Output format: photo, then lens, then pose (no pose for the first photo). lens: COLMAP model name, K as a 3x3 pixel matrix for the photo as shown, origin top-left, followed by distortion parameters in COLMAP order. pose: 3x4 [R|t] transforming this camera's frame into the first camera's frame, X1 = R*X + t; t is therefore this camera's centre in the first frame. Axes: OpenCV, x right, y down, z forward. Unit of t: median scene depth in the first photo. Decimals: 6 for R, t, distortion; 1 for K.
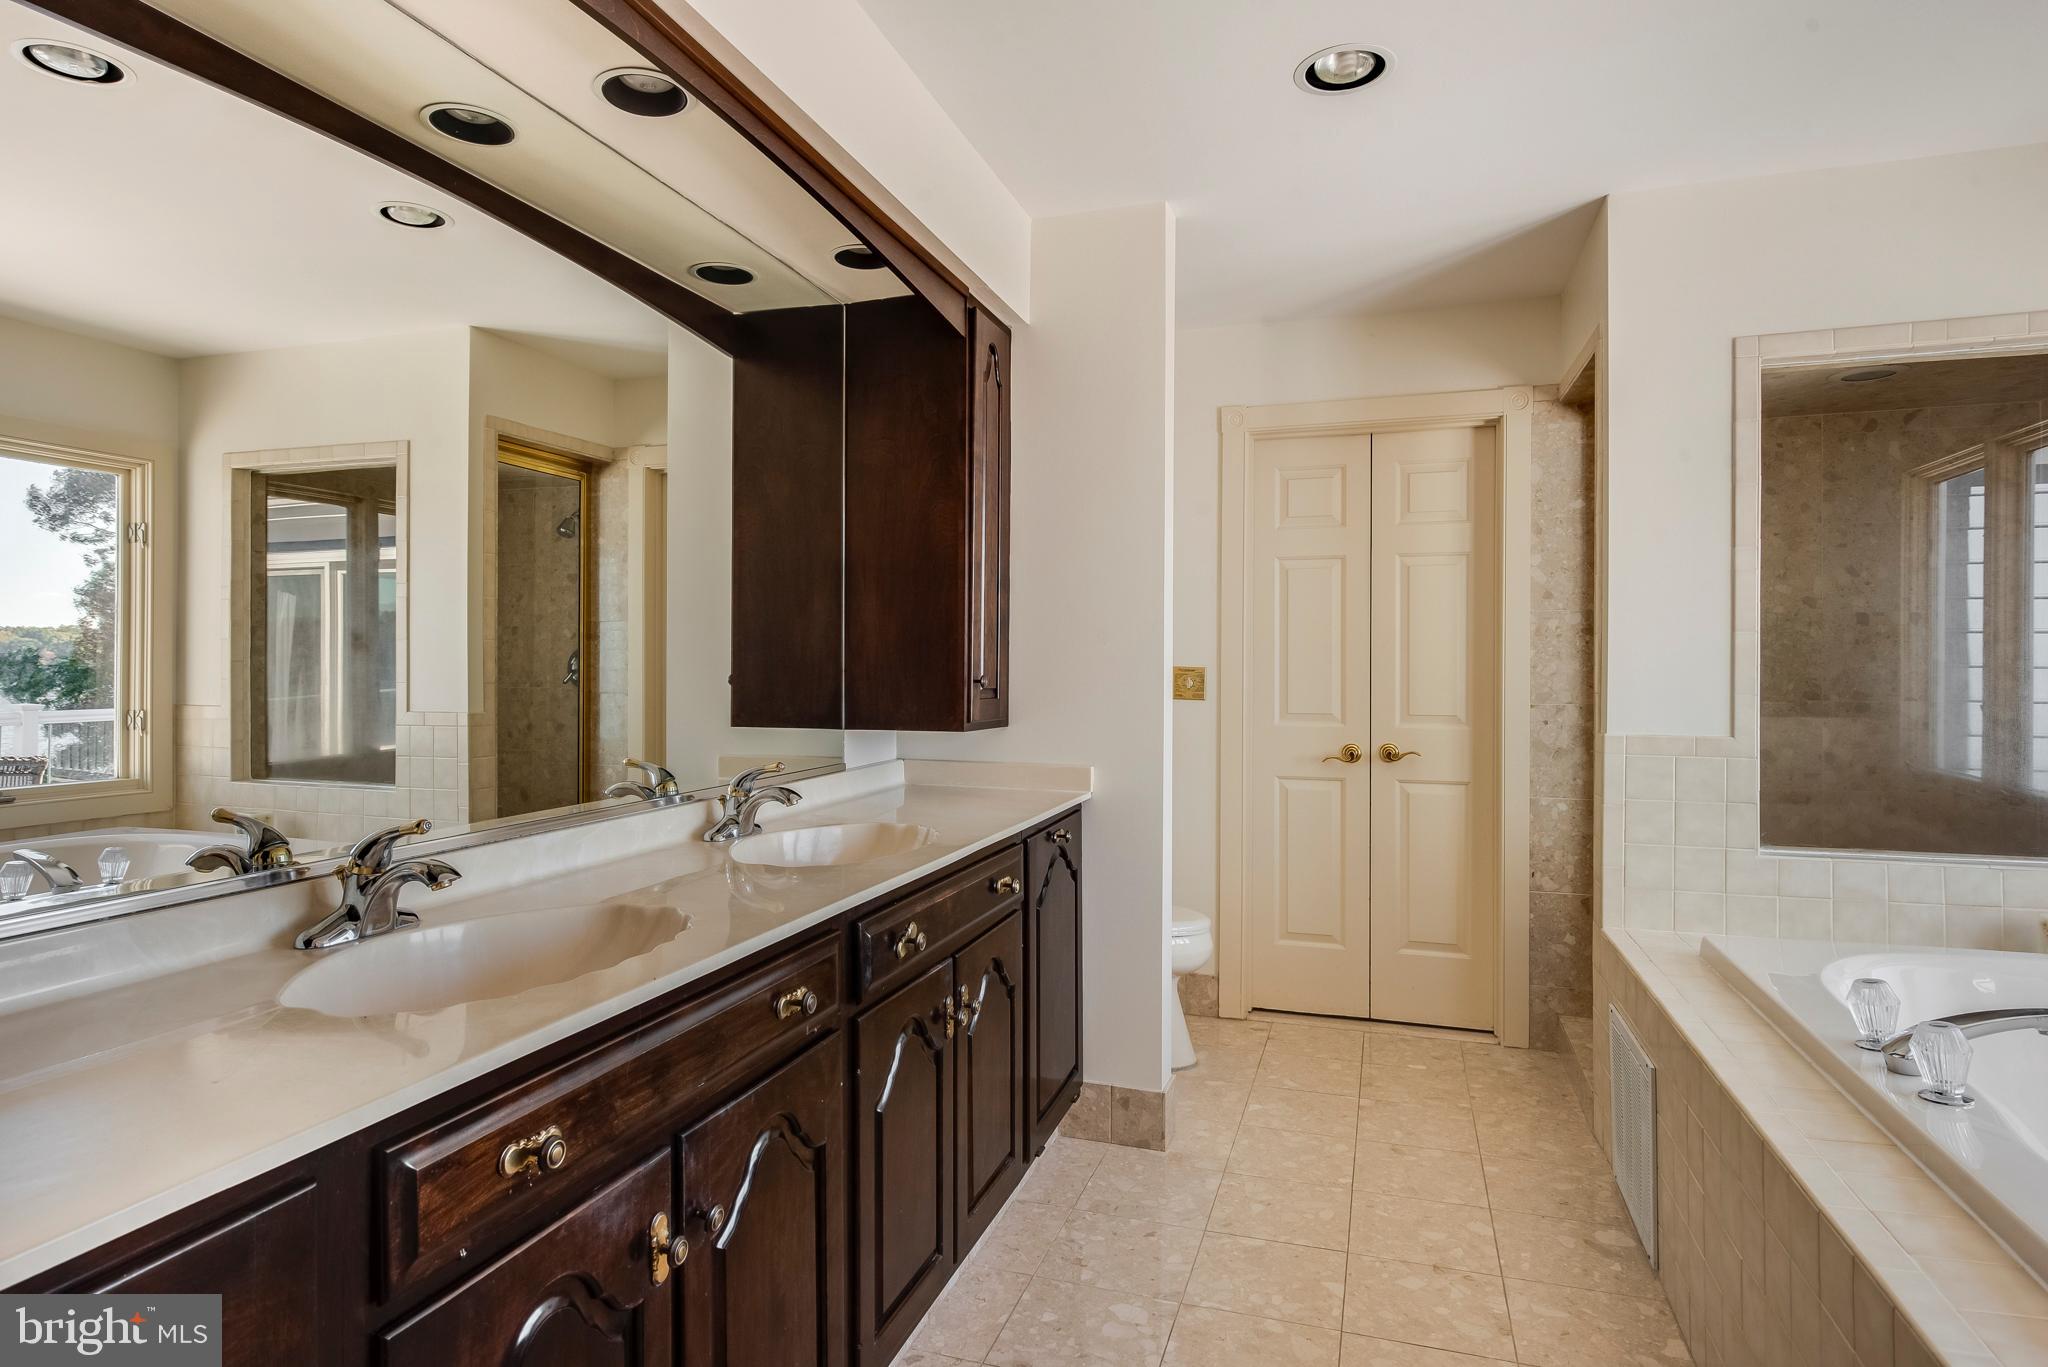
lens RADIAL K [[1144.1, 0, 1024.0], [0, 1144.1, 683.5], [0, 0, 1]] dist [0.003117, -0.001302]
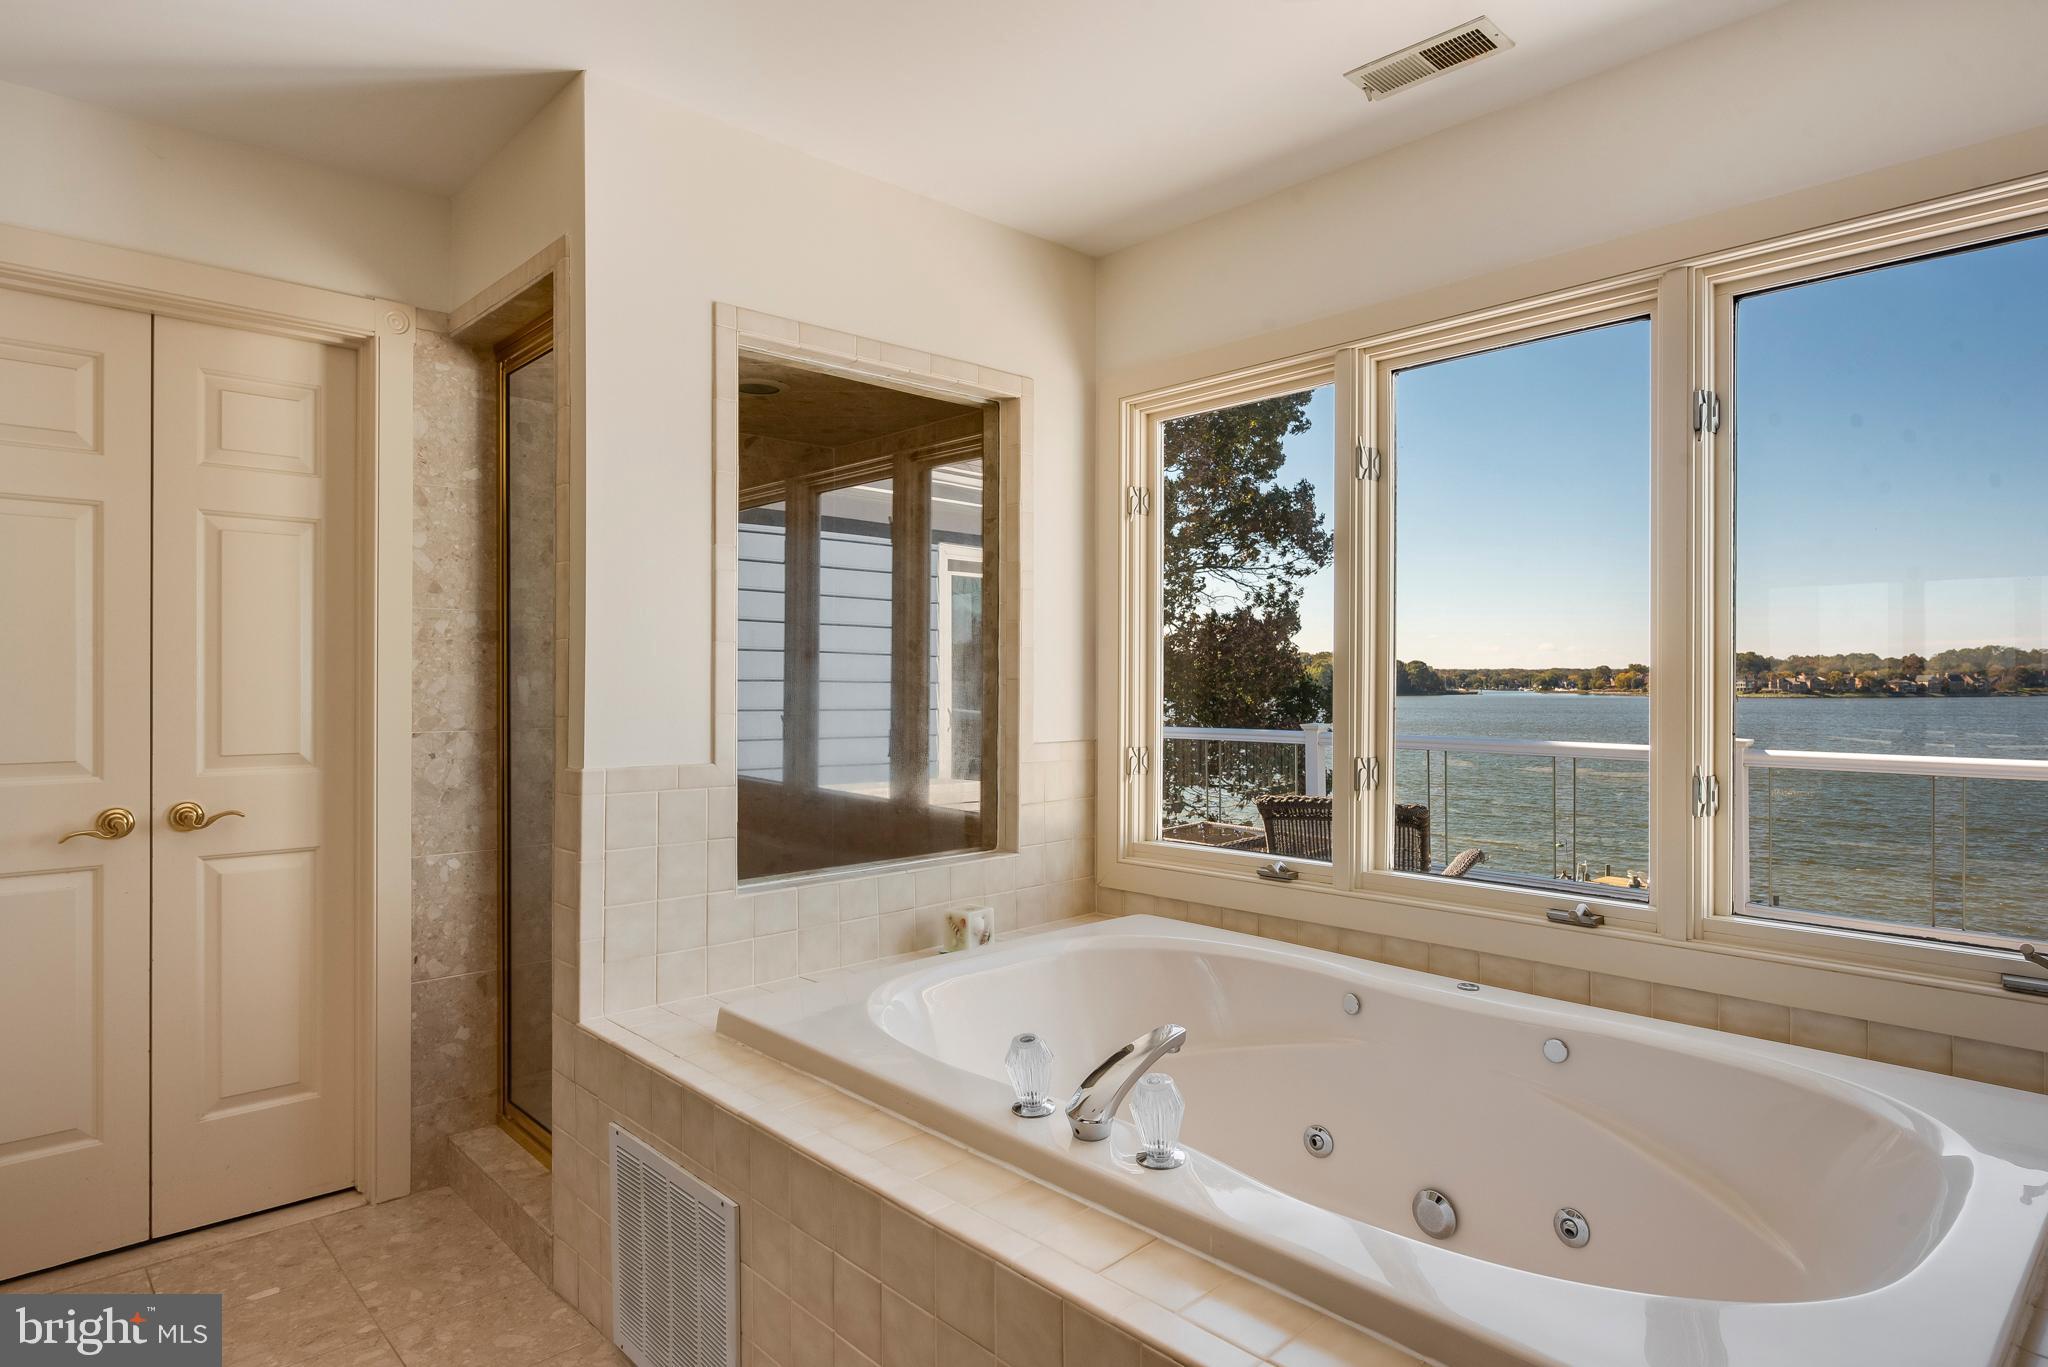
lens RADIAL K [[1144.1, 0, 1024.0], [0, 1144.1, 683.5], [0, 0, 1]] dist [0.003117, -0.001302]
pose [[0.486414, -0.003236, 0.873722, -0.015979], [0.014470, 0.999886, -0.004352, -0.004947], [-0.873609, 0.014760, 0.486406, 0.285789]]
